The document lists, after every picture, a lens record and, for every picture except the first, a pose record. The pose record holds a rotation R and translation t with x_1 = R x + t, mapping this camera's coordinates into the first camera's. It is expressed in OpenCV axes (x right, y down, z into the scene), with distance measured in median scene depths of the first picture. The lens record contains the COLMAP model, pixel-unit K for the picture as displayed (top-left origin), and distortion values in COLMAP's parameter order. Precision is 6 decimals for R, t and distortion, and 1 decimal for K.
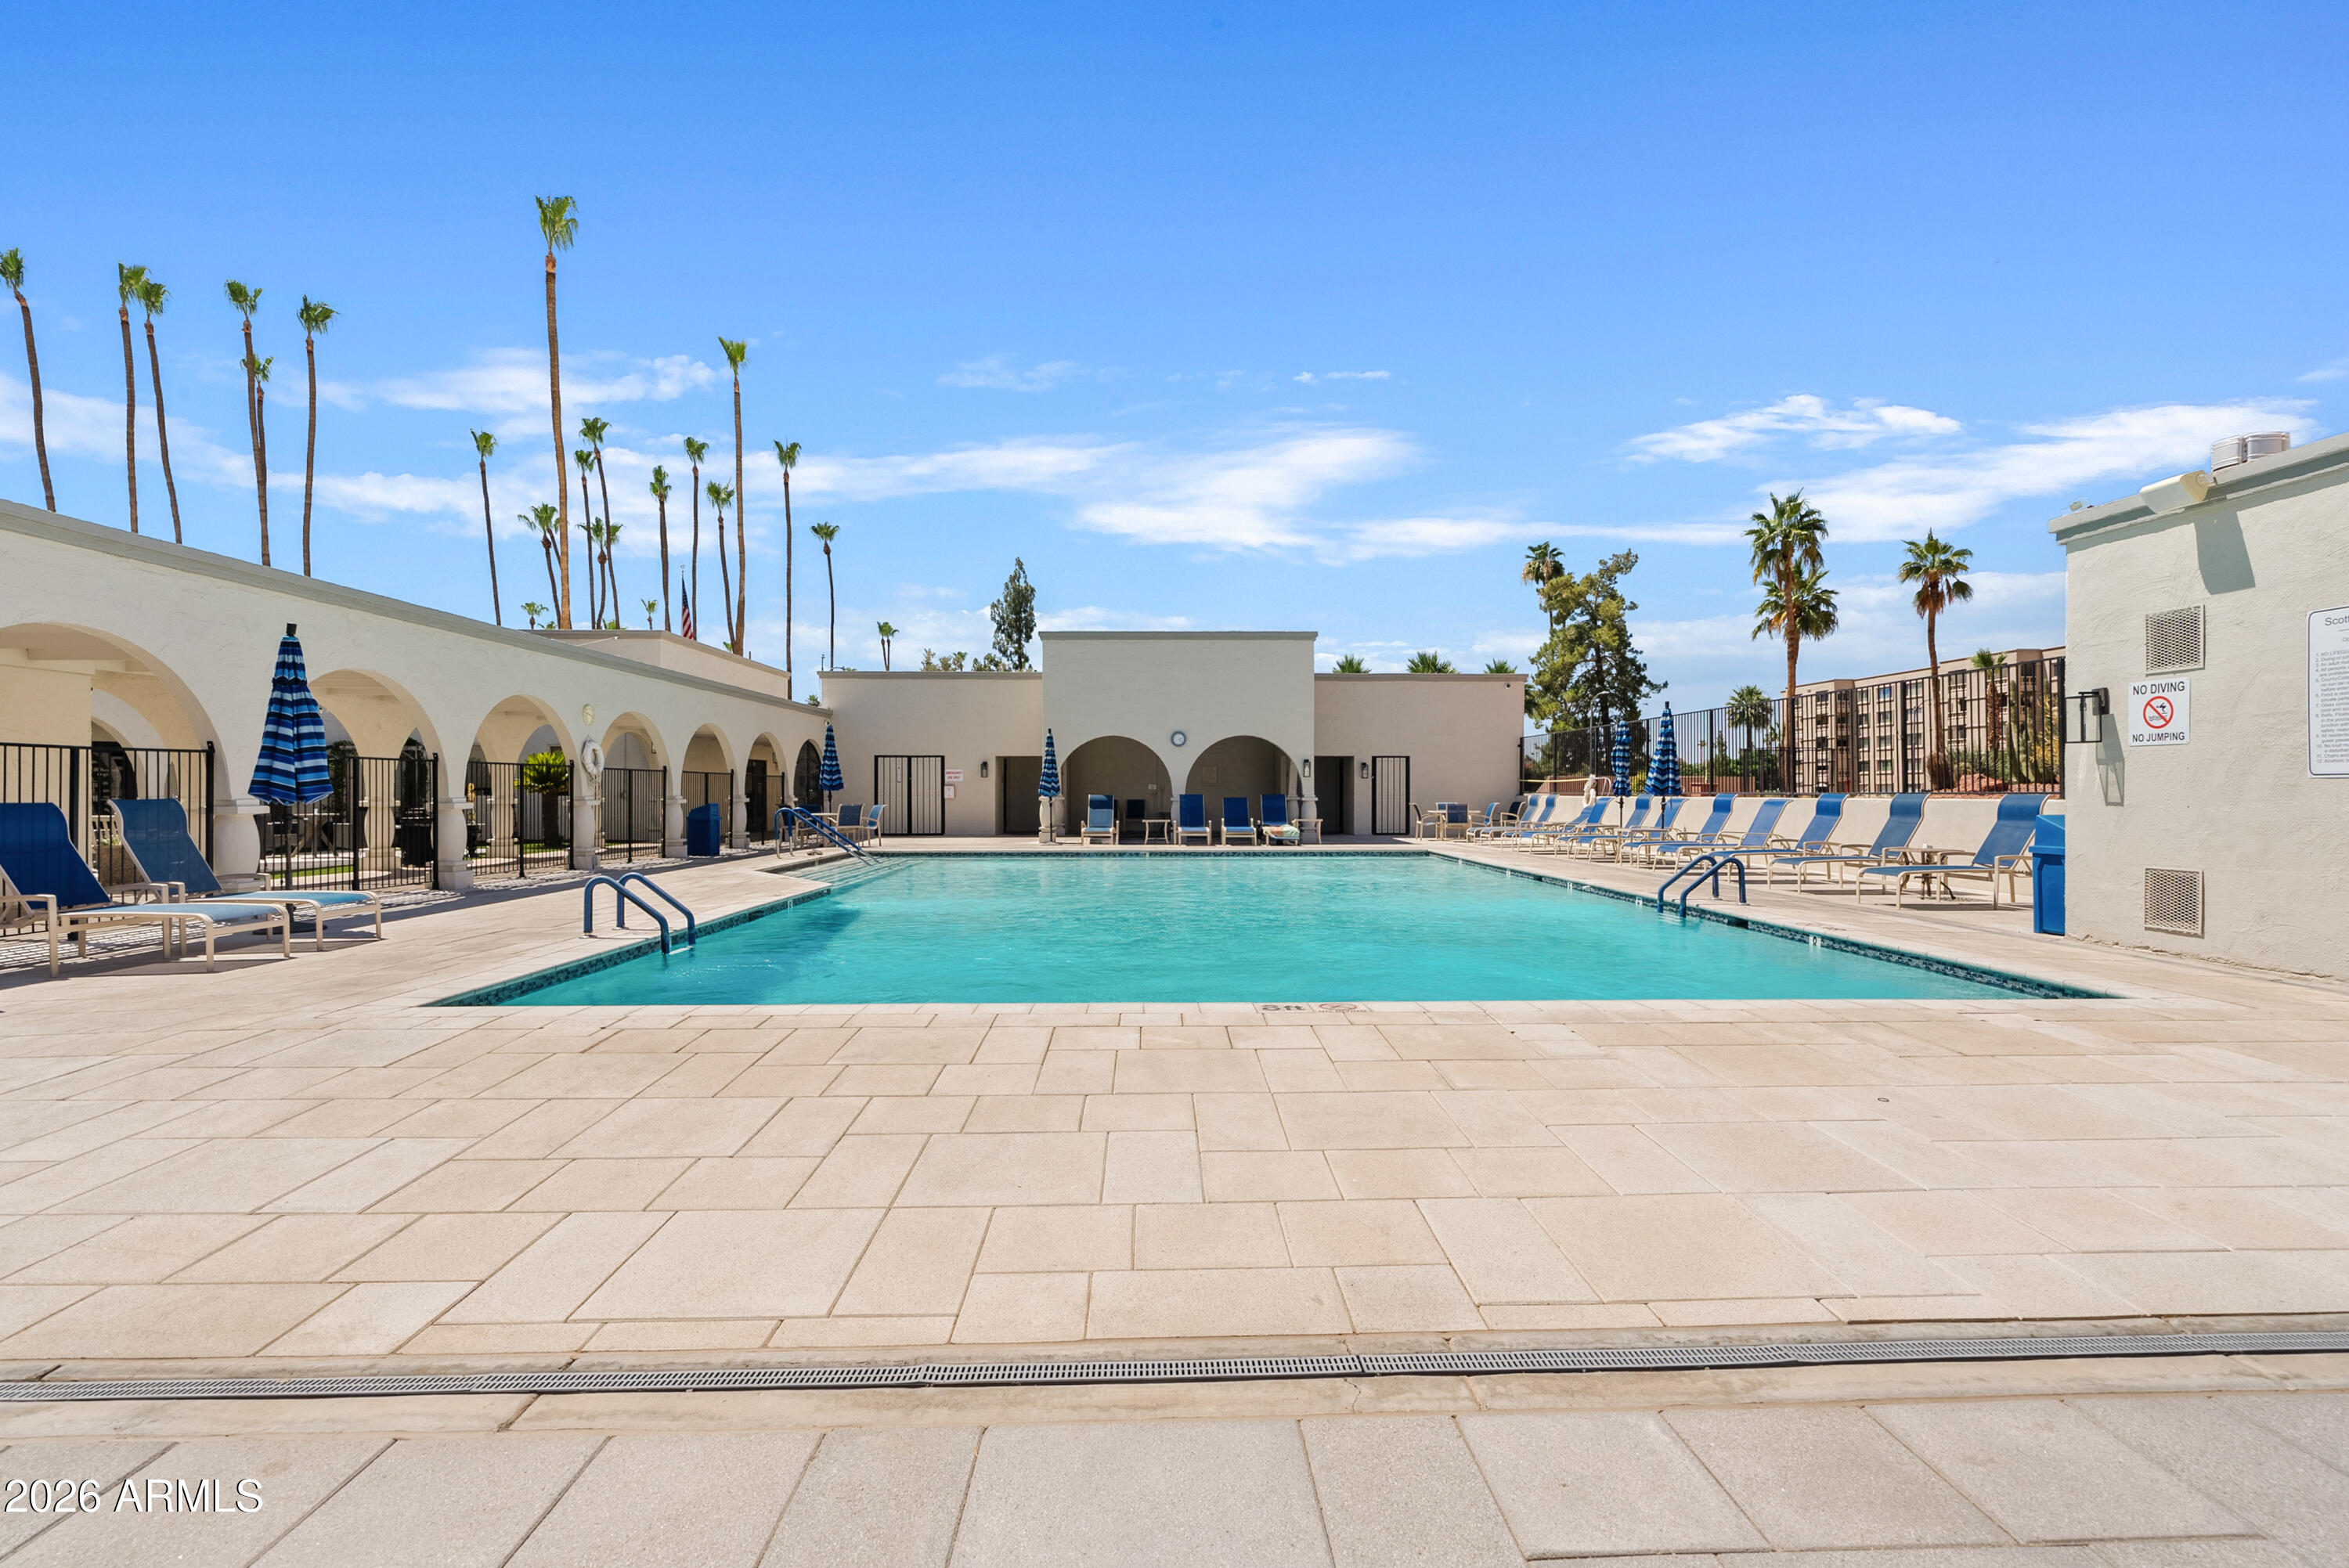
lens RADIAL K [[1110.3, 0, 1175.4], [0, 1110.3, 800.4], [0, 0, 1]] dist [-0.002549, 0.000148]
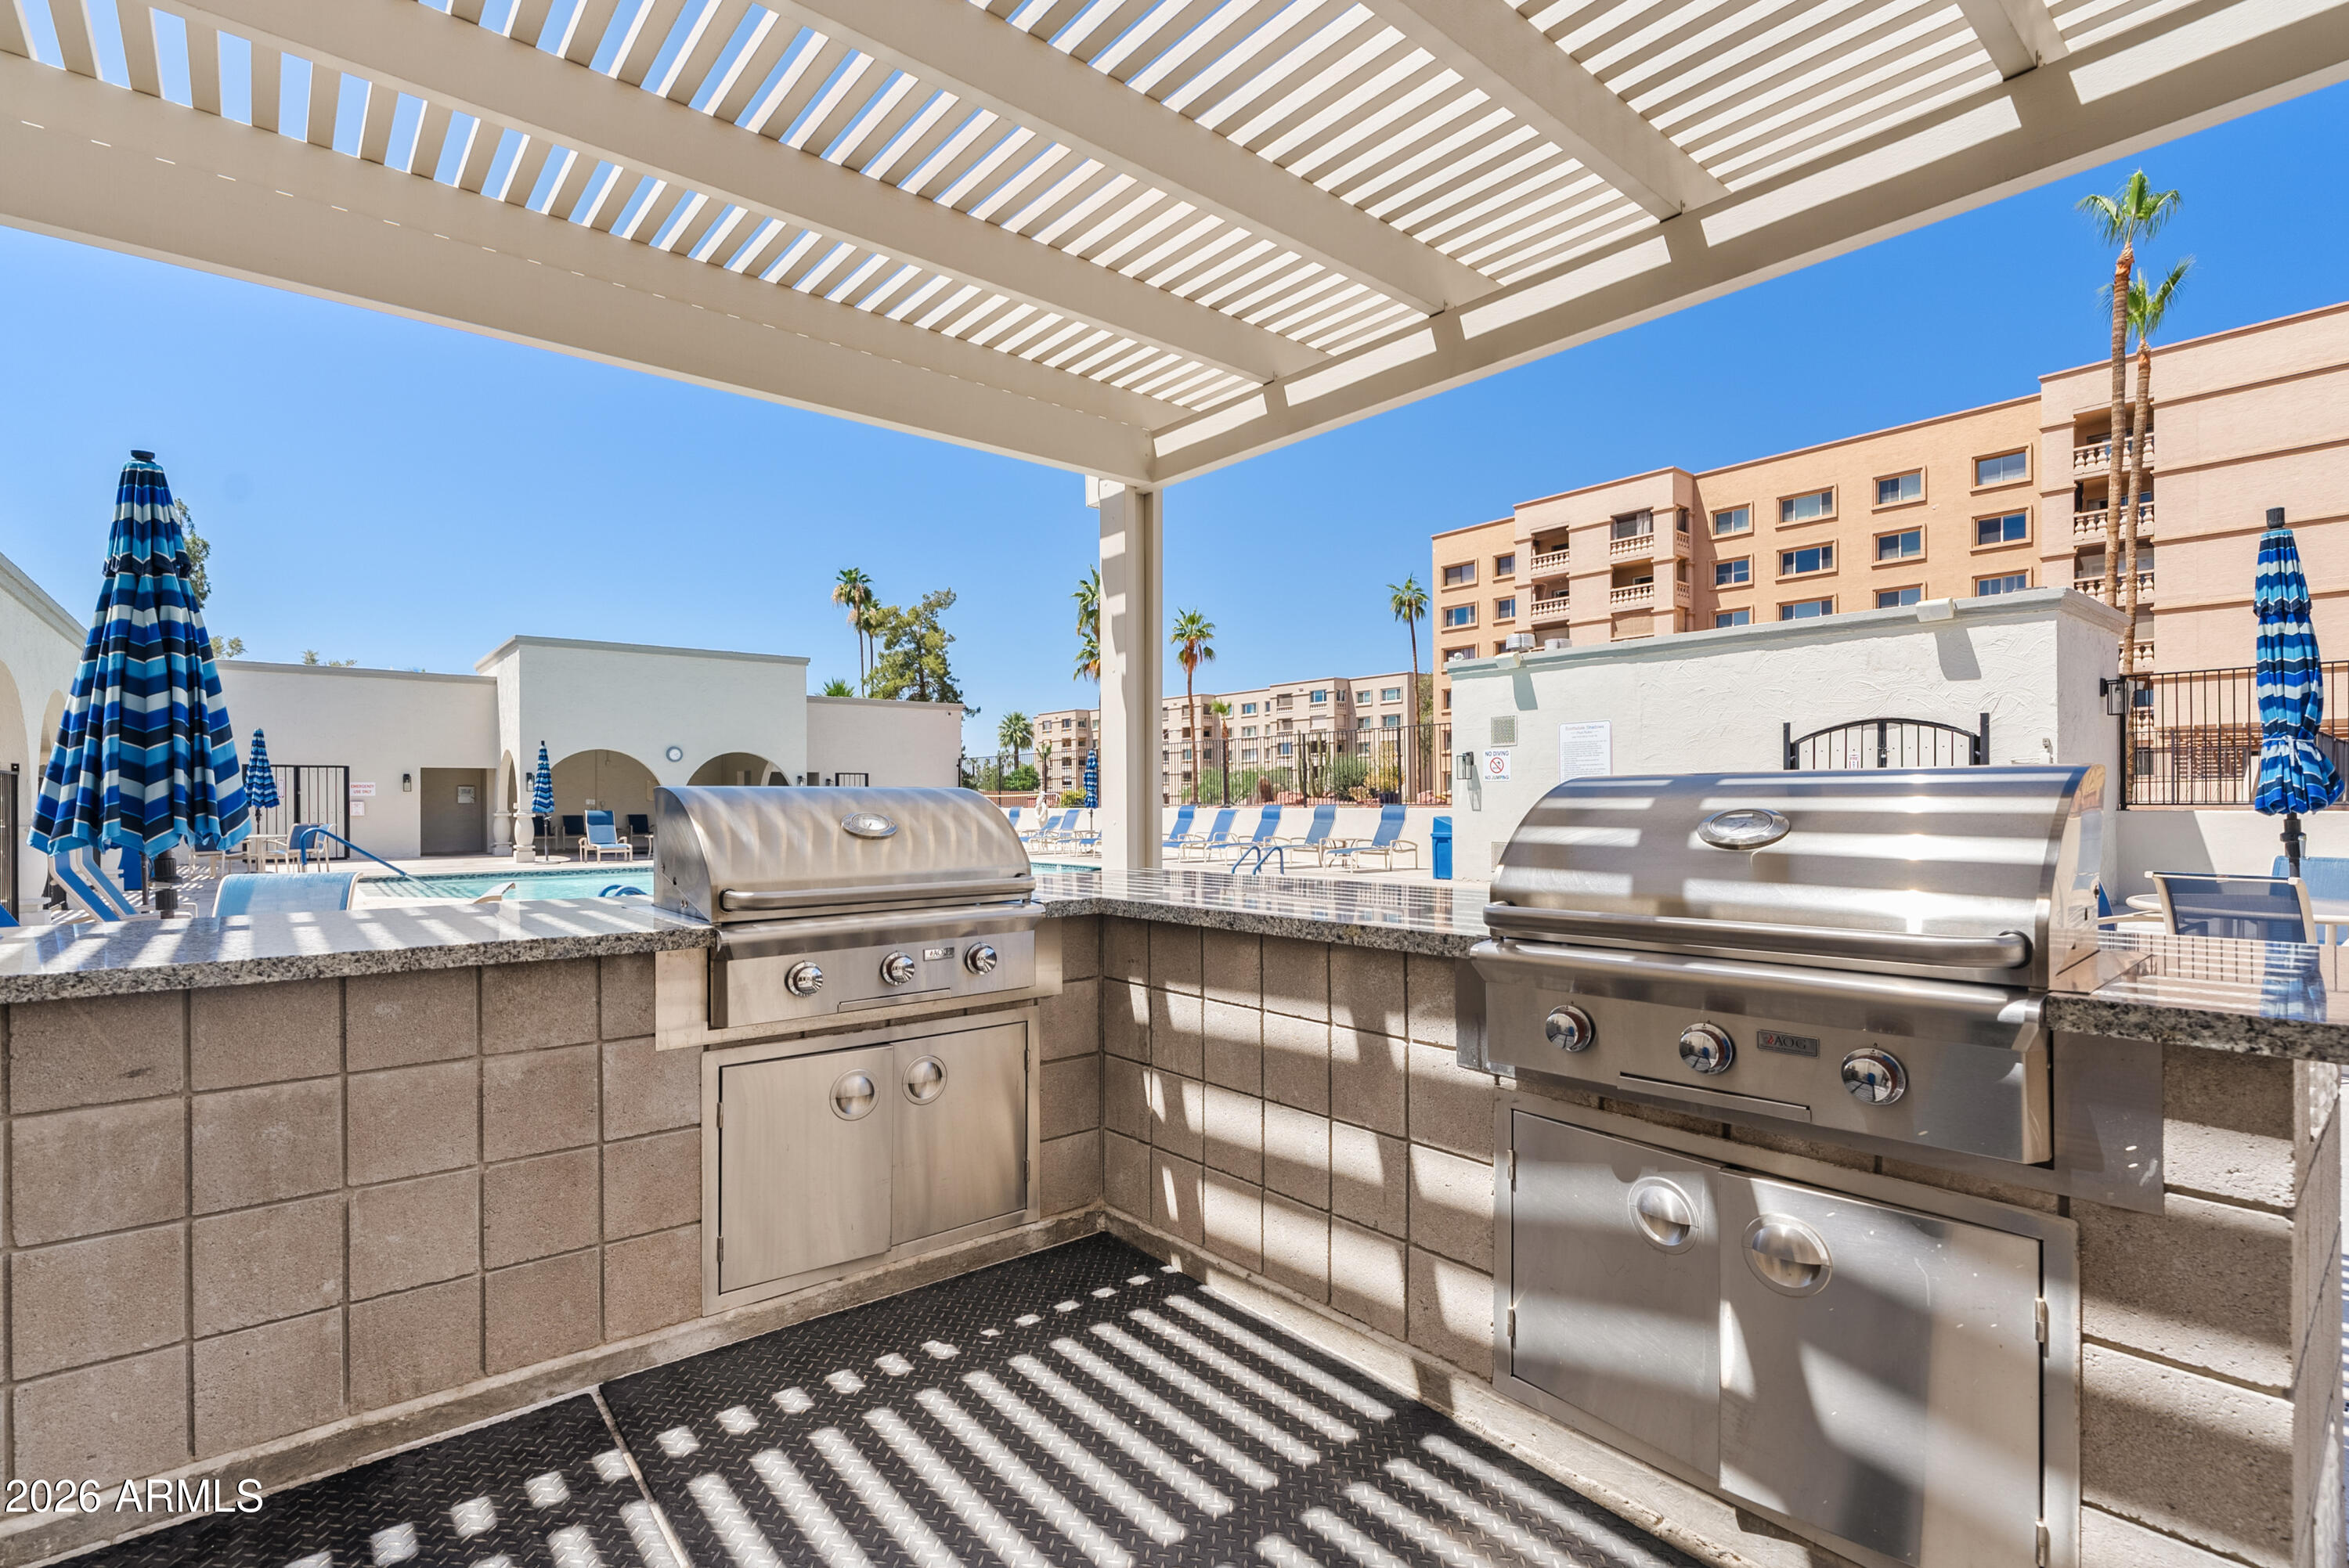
lens RADIAL K [[1110.3, 0, 1175.4], [0, 1110.3, 800.4], [0, 0, 1]] dist [-0.002549, 0.000148]
pose [[0.795429, -0.002526, 0.606041, -0.145092], [0.009371, 0.999923, -0.008132, -0.000607], [-0.605974, 0.012148, 0.795392, -0.047285]]
